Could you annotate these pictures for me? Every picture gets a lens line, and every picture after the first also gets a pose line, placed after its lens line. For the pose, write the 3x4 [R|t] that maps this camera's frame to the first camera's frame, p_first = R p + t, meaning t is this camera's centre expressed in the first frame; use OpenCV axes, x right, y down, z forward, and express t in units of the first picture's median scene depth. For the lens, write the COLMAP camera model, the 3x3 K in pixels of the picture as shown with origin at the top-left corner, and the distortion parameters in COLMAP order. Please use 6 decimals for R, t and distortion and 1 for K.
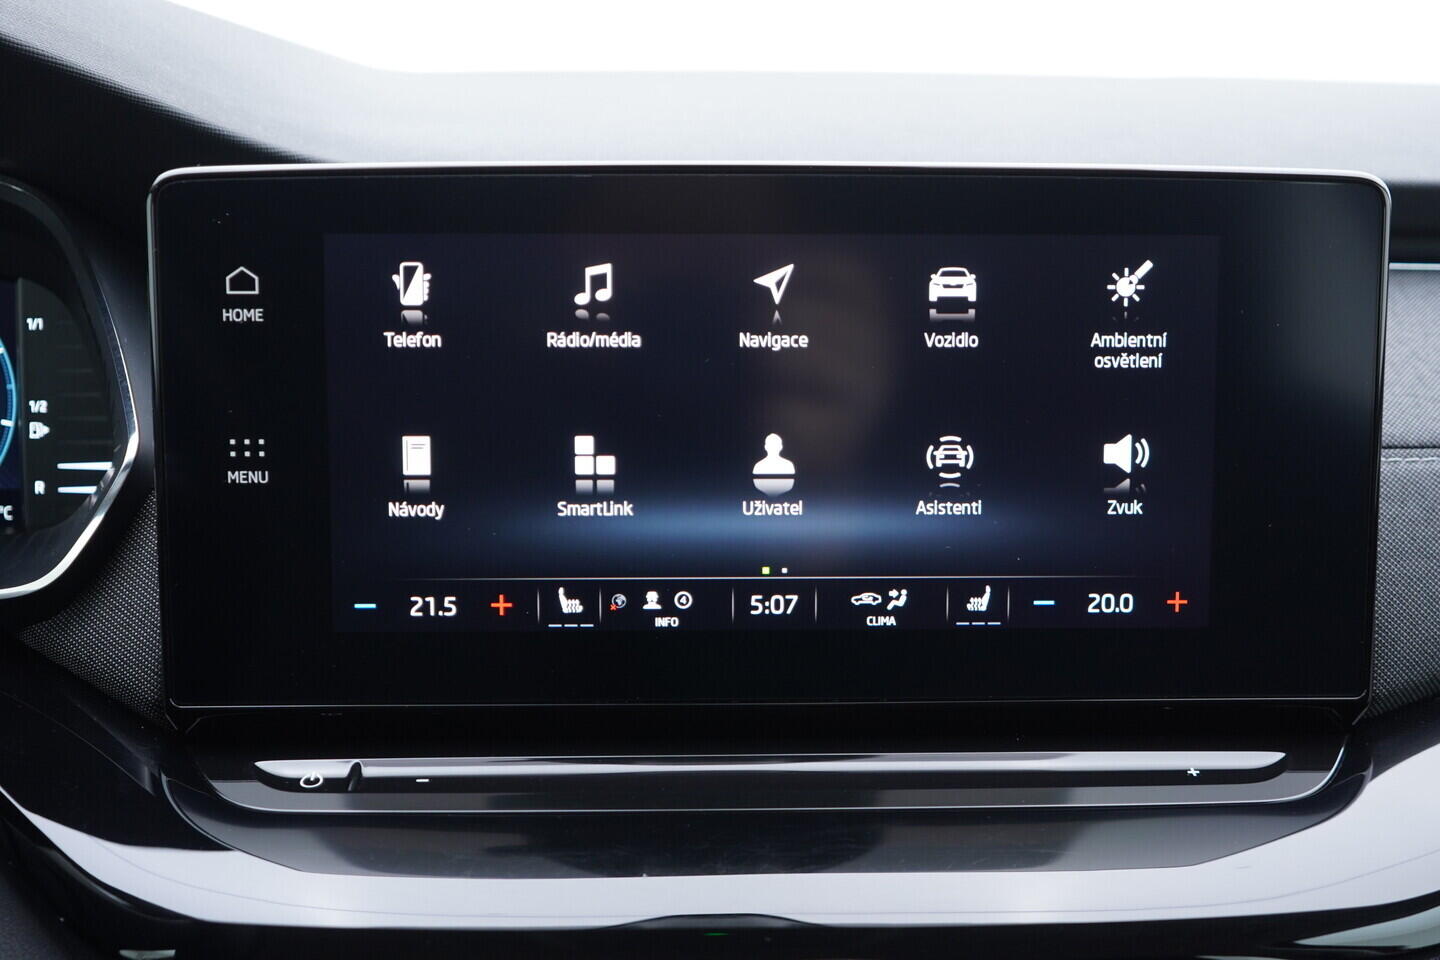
lens RADIAL K [[1500.9, 0, 722.7], [0, 1500.9, 471.6], [0, 0, 1]] dist [-0.004726, 0.000000]
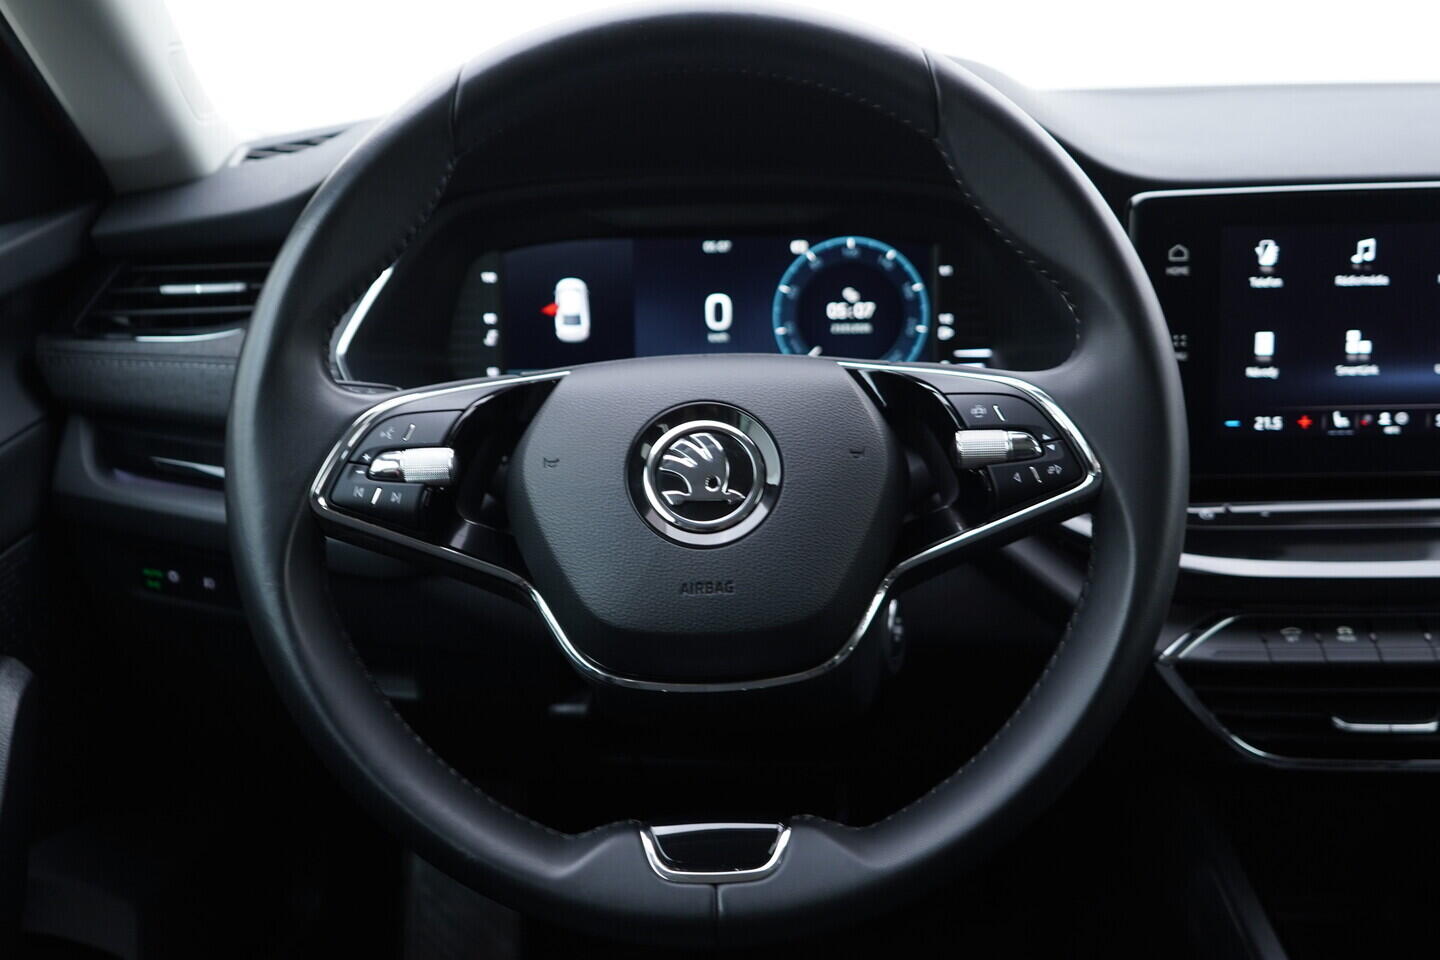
lens RADIAL K [[1500.9, 0, 715.5], [0, 1500.9, 470.7], [0, 0, 1]] dist [-0.004726, 0.000000]
pose [[0.998790, -0.012850, -0.047474, -0.798950], [0.016326, 0.997156, 0.073580, -0.000861], [0.046393, -0.074266, 0.996159, -0.918142]]
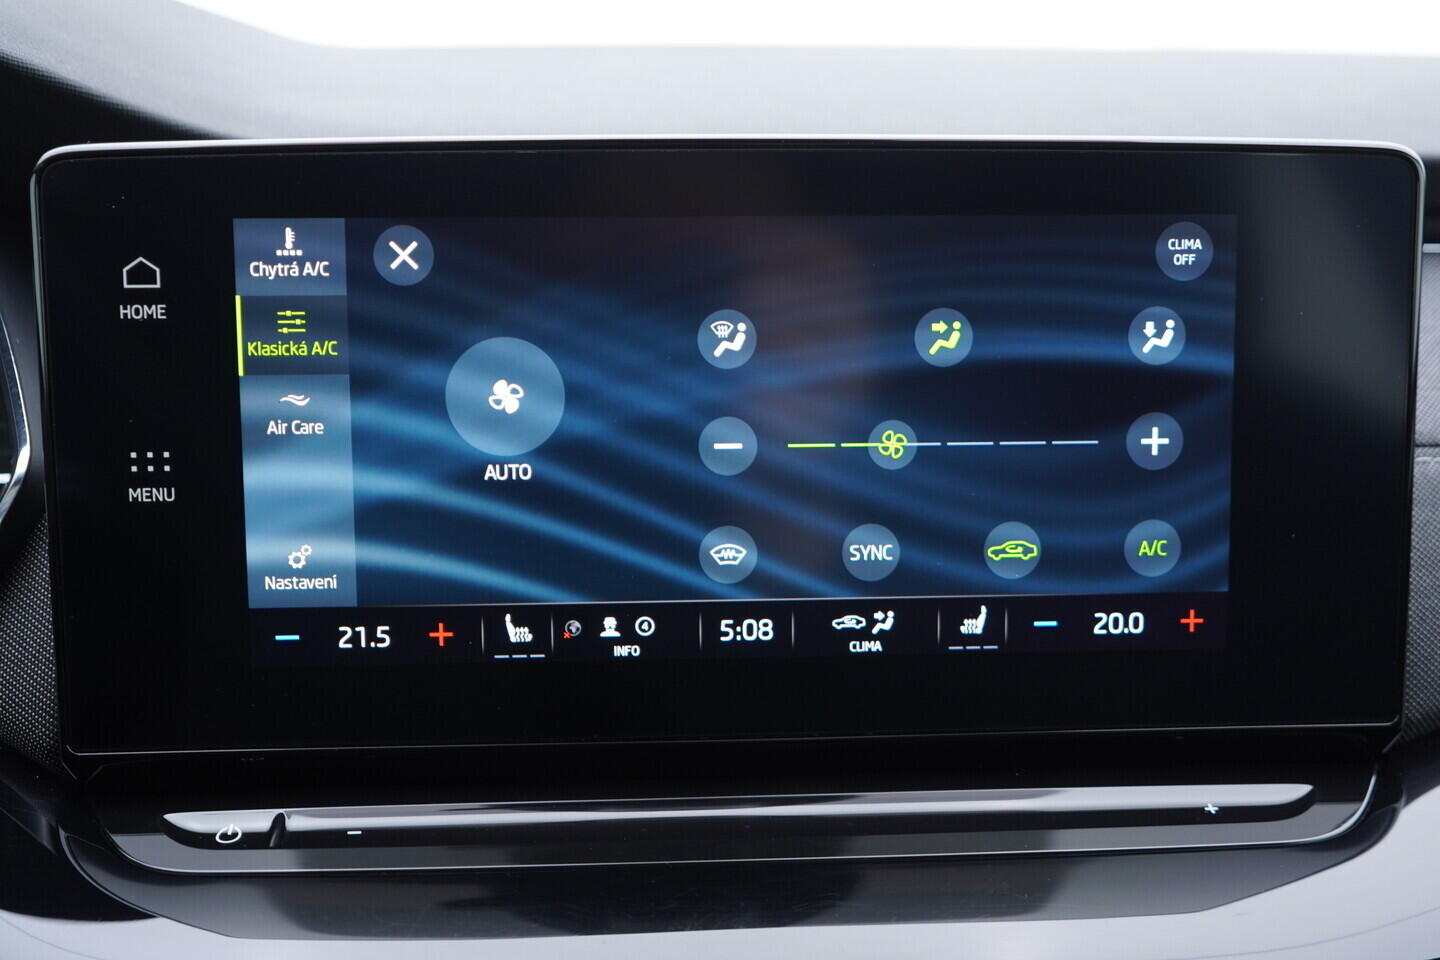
lens RADIAL K [[1500.9, 0, 717.2], [0, 1500.9, 471.8], [0, 0, 1]] dist [-0.004726, 0.000000]
pose [[0.999632, -0.010759, 0.024897, -0.004517], [0.010488, 0.999885, 0.010991, -0.015904], [-0.025013, -0.010726, 0.999630, 0.105373]]
